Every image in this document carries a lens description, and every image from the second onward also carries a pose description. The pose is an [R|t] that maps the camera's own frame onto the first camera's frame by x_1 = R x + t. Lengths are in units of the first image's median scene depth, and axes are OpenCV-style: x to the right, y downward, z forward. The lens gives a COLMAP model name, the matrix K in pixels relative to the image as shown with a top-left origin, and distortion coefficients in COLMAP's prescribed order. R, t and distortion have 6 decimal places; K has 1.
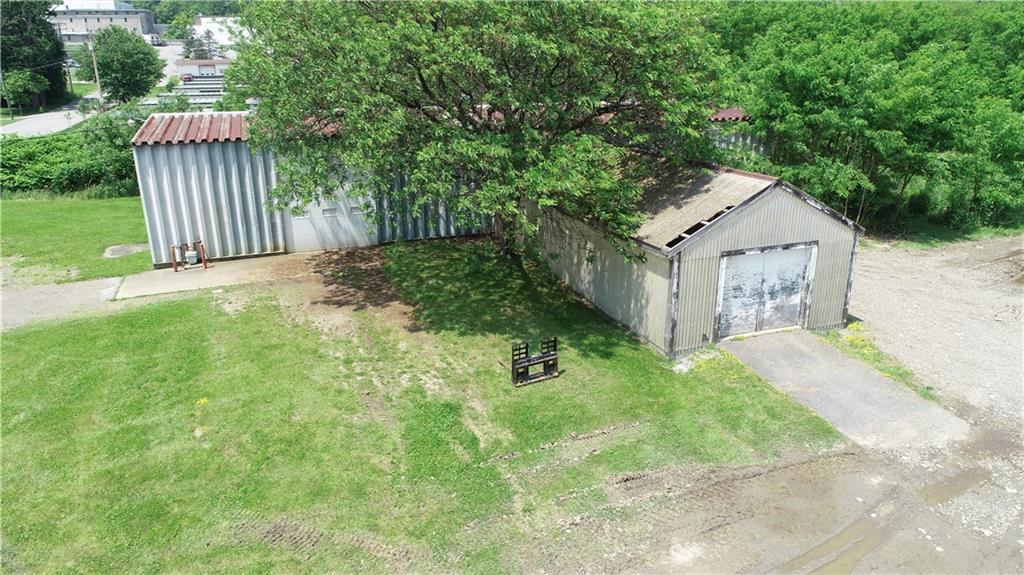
lens RADIAL K [[684.9, 0, 509.4], [0, 684.9, 288.7], [0, 0, 1]] dist [-0.003803, 0.000011]
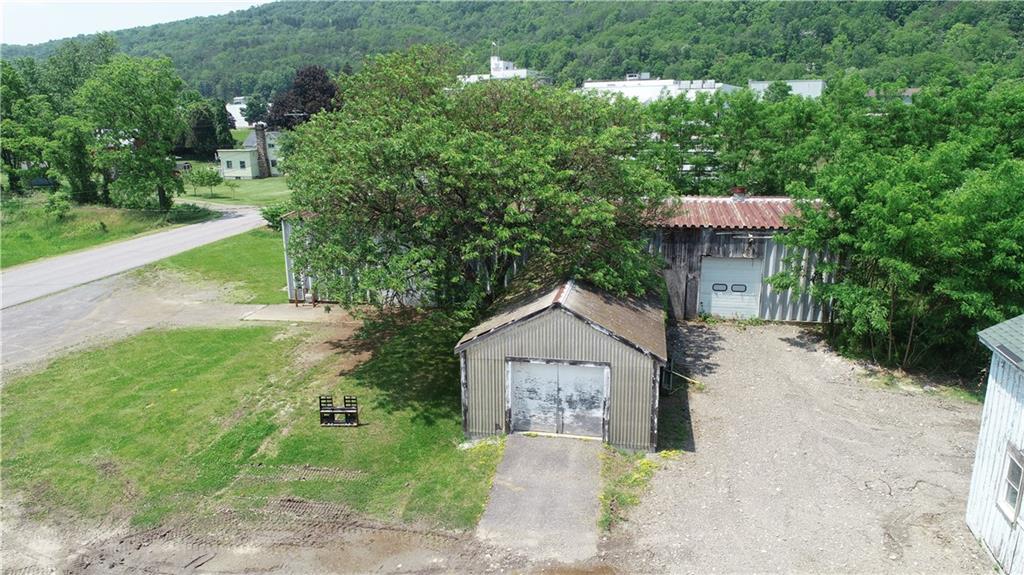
lens RADIAL K [[684.9, 0, 510.2], [0, 684.9, 289.0], [0, 0, 1]] dist [-0.003803, 0.000011]
pose [[0.850083, 0.125175, -0.511557, 0.852318], [-0.159475, 0.986922, -0.023514, -0.134102], [0.501923, 0.101569, 0.858928, -0.023536]]
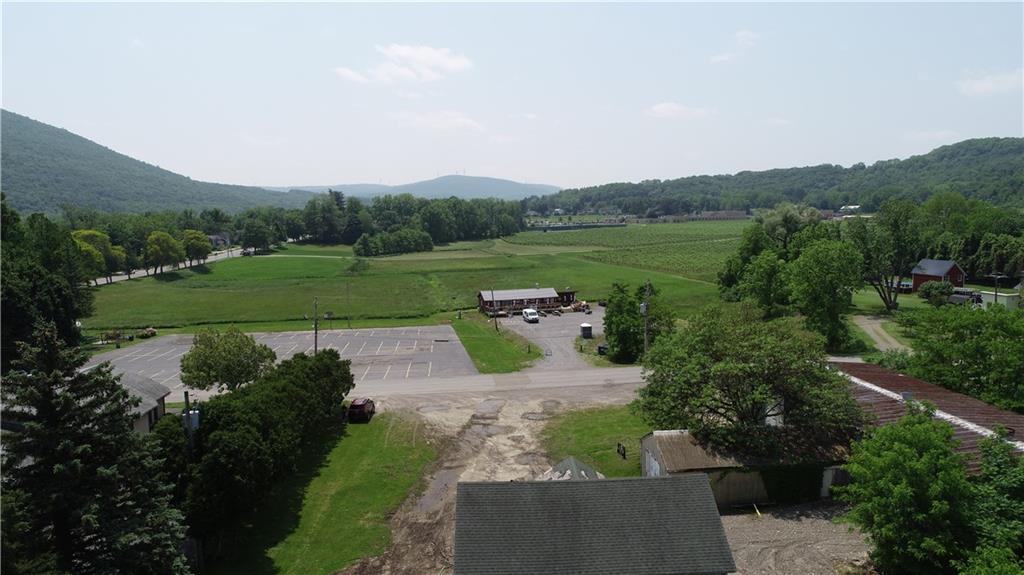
lens RADIAL K [[684.9, 0, 508.7], [0, 684.9, 288.1], [0, 0, 1]] dist [-0.003803, 0.000011]
pose [[-0.256945, 0.114924, -0.959569, 2.929855], [-0.284990, 0.939741, 0.188861, -0.992519], [0.923450, 0.321994, -0.208709, 0.793760]]
